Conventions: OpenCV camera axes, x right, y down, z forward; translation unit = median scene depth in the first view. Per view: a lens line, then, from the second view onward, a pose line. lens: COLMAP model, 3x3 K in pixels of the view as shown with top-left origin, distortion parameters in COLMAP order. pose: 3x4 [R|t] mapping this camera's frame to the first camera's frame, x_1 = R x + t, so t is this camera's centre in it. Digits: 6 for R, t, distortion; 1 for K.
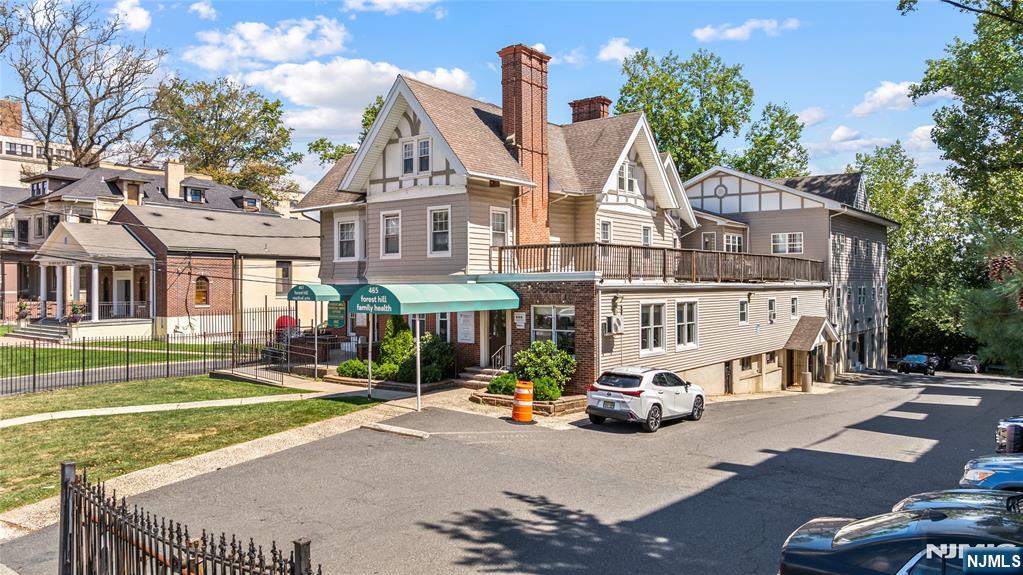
lens RADIAL K [[708.7, 0, 507.4], [0, 708.7, 284.8], [0, 0, 1]] dist [-0.004413, -0.004013]
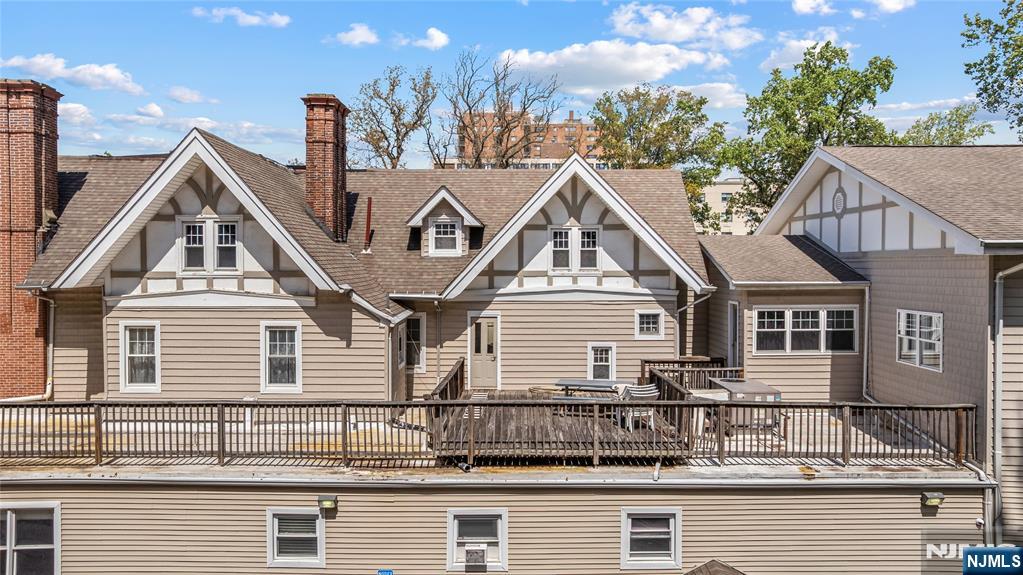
lens RADIAL K [[703.6, 0, 511.5], [0, 703.6, 287.5], [0, 0, 1]] dist [-0.000264, 0.004580]
pose [[0.630225, 0.028380, -0.775894, 0.710835], [-0.004252, 0.999443, 0.033103, -0.126940], [0.776401, -0.017563, 0.629994, 0.769450]]
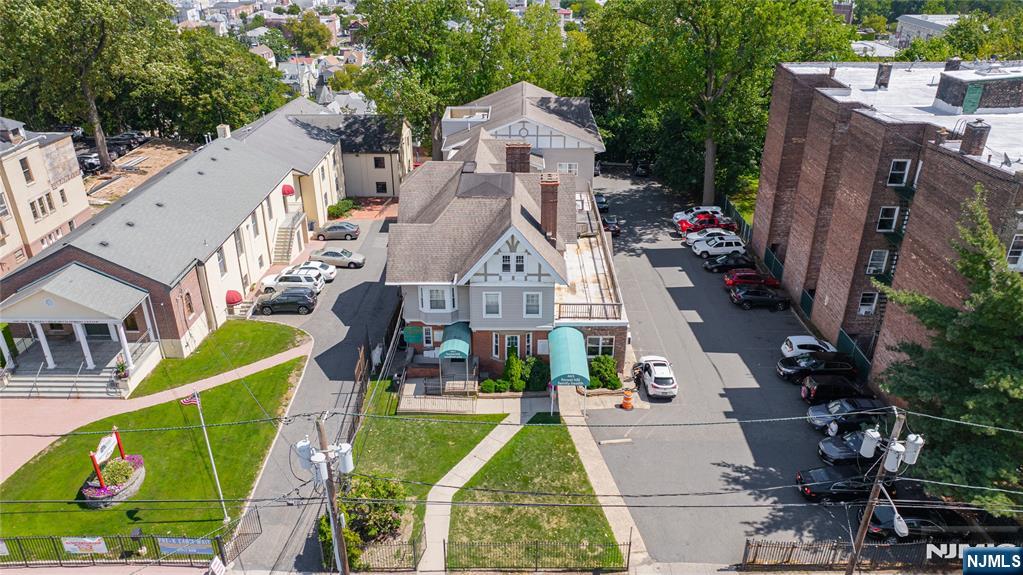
lens RADIAL K [[720.9, 0, 511.5], [0, 720.9, 287.5], [0, 0, 1]] dist [-0.009387, -0.003670]
pose [[0.784159, -0.274938, 0.556331, -0.843283], [0.000490, 0.896772, 0.442493, -0.681135], [-0.620560, -0.346713, 0.703346, -0.159797]]
